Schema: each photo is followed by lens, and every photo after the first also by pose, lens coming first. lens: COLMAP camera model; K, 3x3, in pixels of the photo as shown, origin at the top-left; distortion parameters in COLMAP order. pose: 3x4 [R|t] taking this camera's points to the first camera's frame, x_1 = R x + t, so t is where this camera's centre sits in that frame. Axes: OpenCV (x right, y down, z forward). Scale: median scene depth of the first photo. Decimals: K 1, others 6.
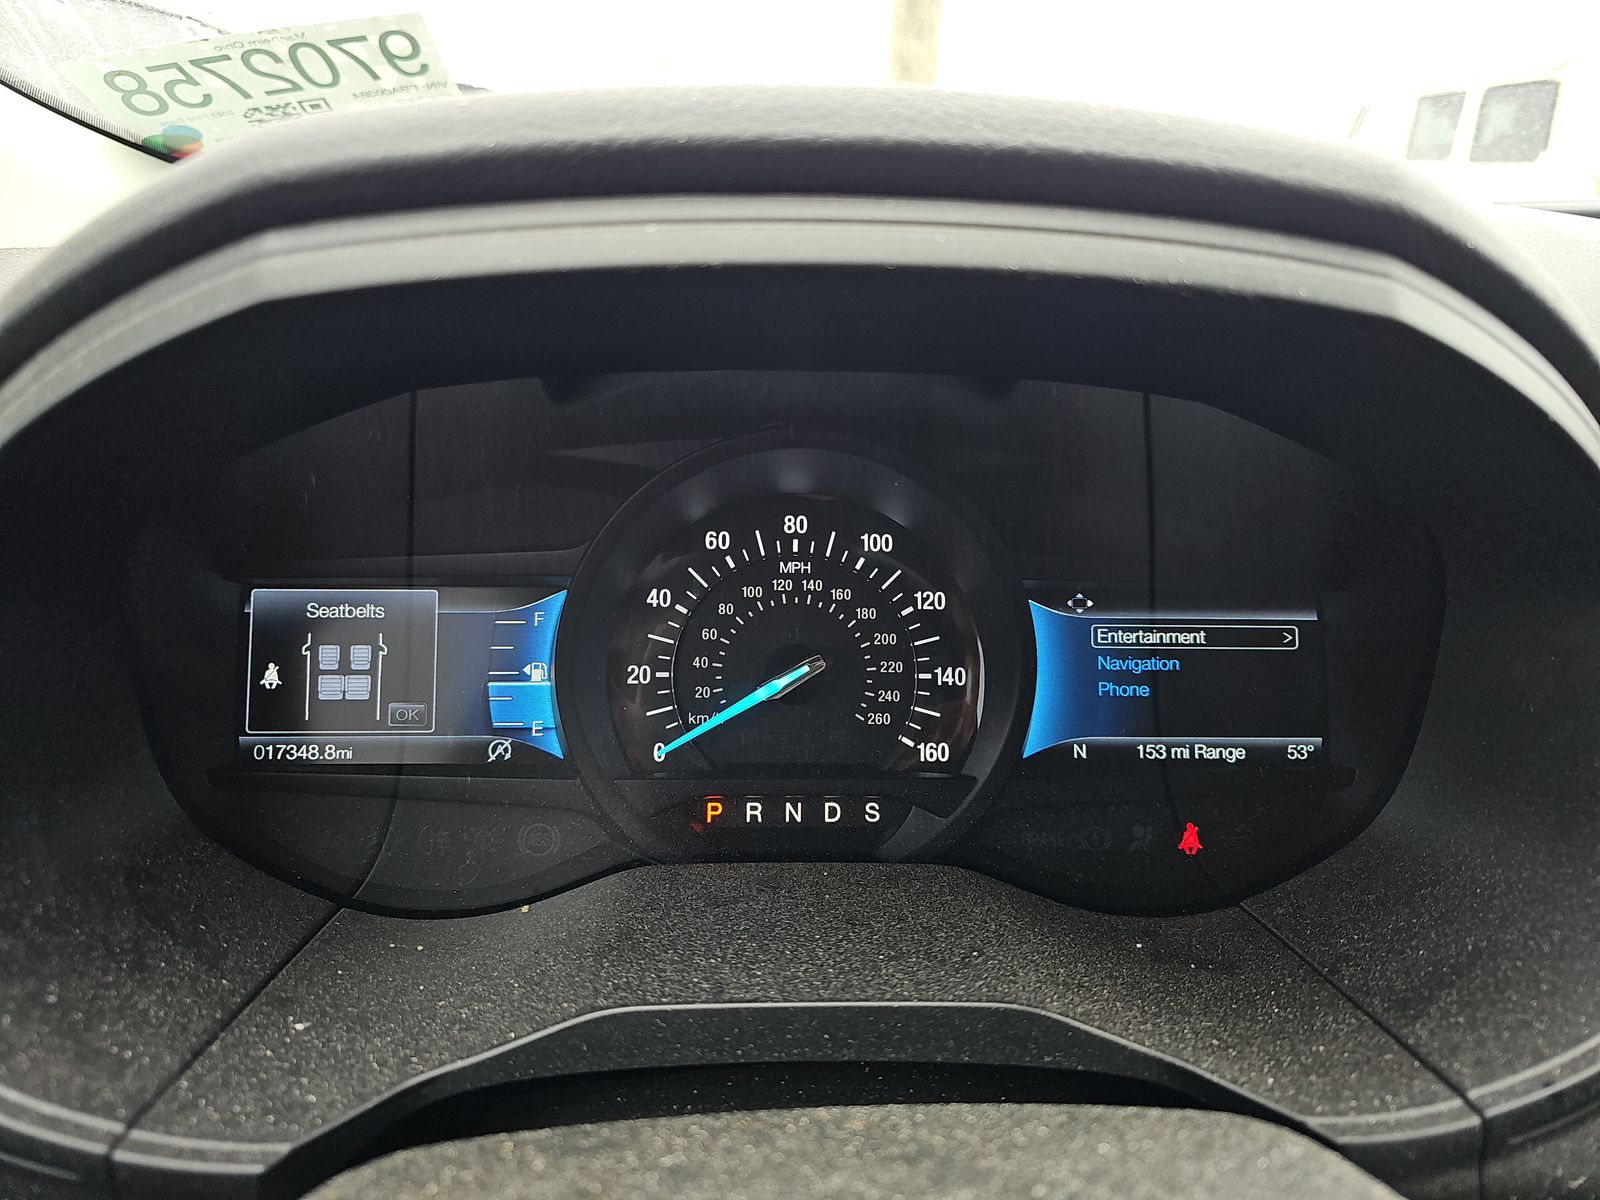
lens RADIAL K [[1118.8, 0, 801.9], [0, 1118.8, 617.4], [0, 0, 1]] dist [0.042747, -0.042167]
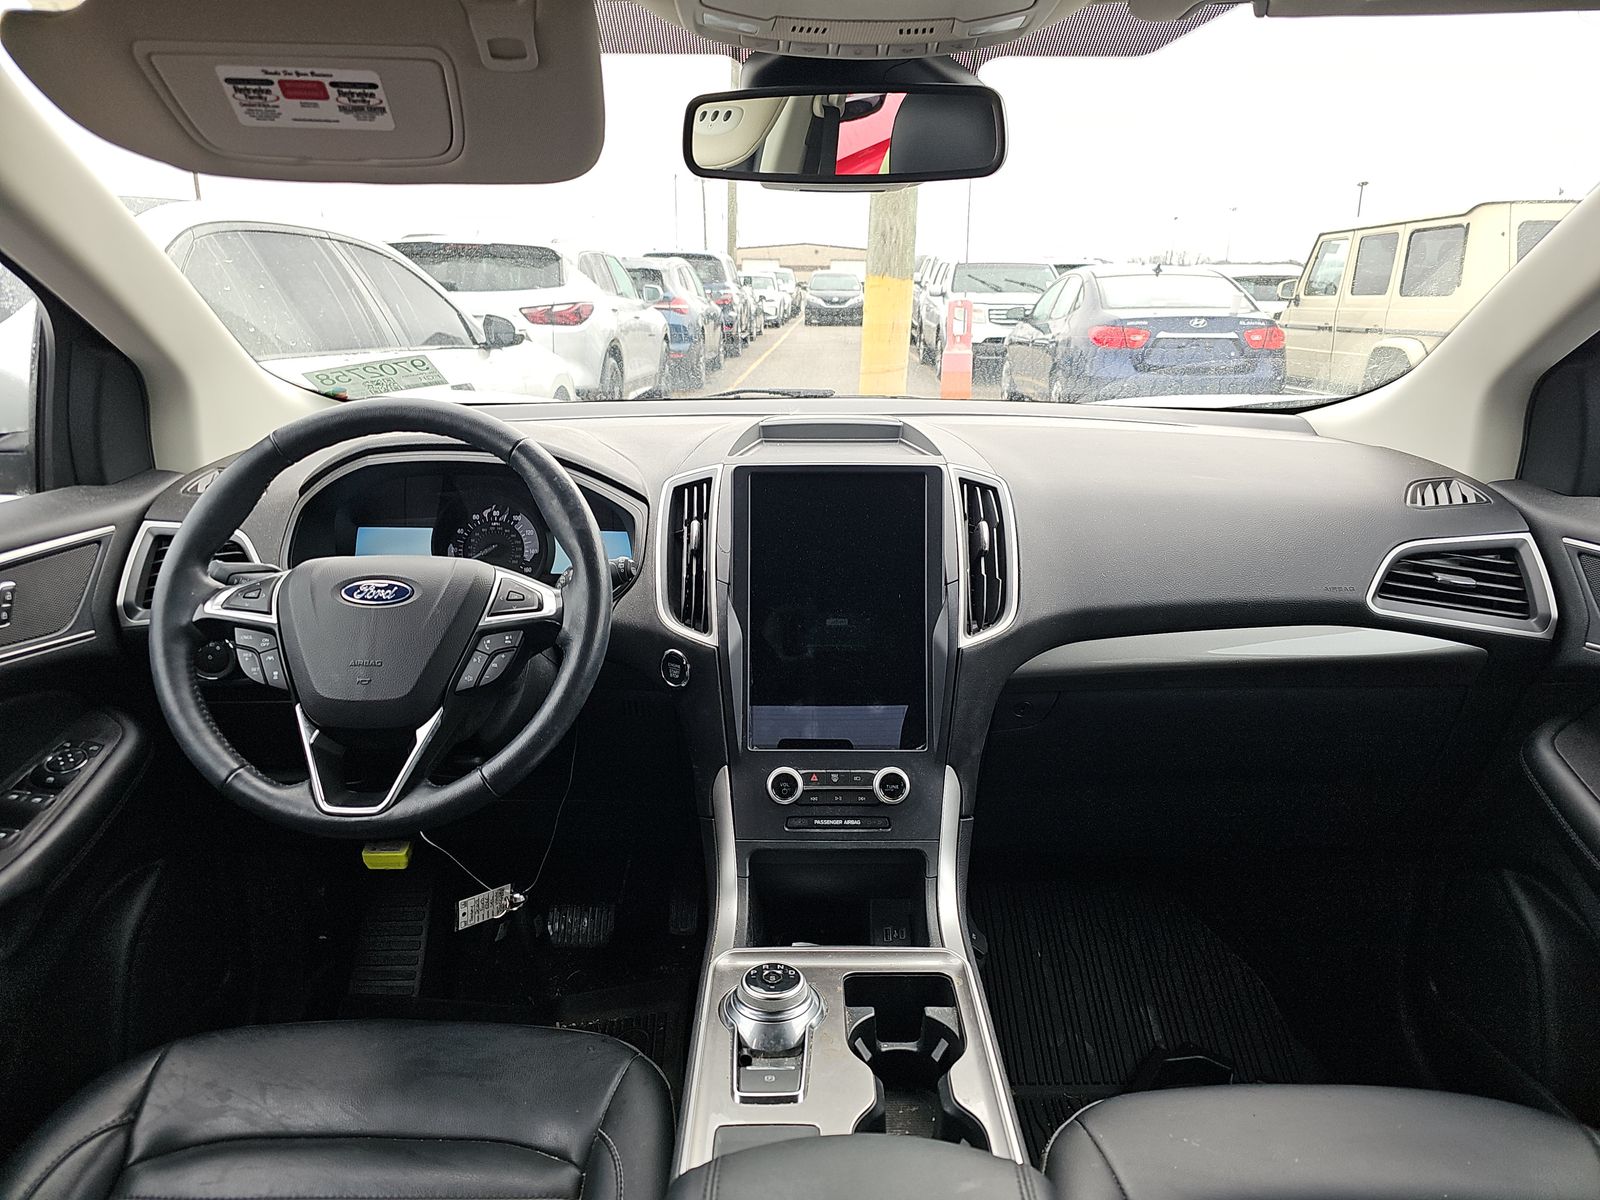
lens RADIAL K [[1097.8, 0, 800.0], [0, 1097.8, 600.0], [0, 0, 1]] dist [0.050030, -0.035114]
pose [[0.998229, 0.003940, -0.059356, 1.291196], [-0.010091, 0.994559, -0.103689, 0.611029], [0.058624, 0.104105, 0.992837, -2.750523]]
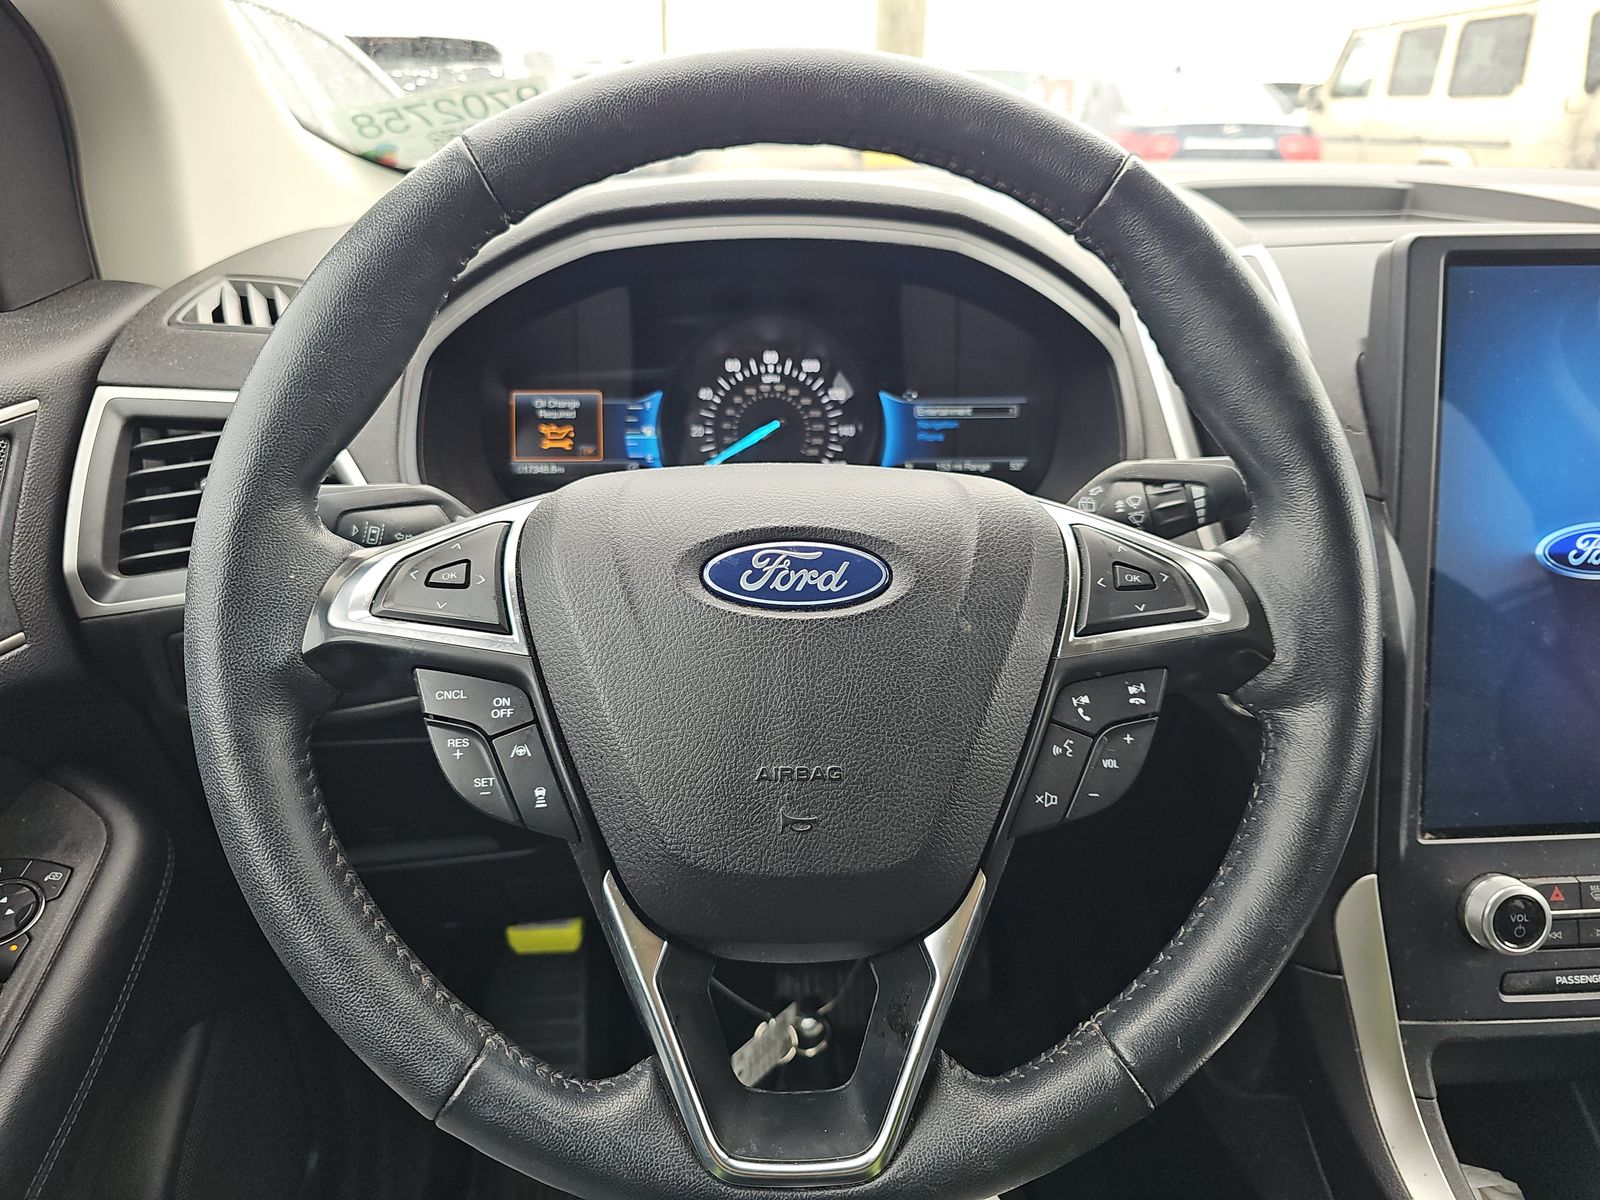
lens RADIAL K [[1118.8, 0, 801.9], [0, 1118.8, 617.4], [0, 0, 1]] dist [0.042747, -0.042167]
pose [[0.999834, -0.017465, -0.005101, 0.054156], [0.017673, 0.998872, 0.044065, 0.304563], [0.004326, -0.044148, 0.999016, -1.090609]]
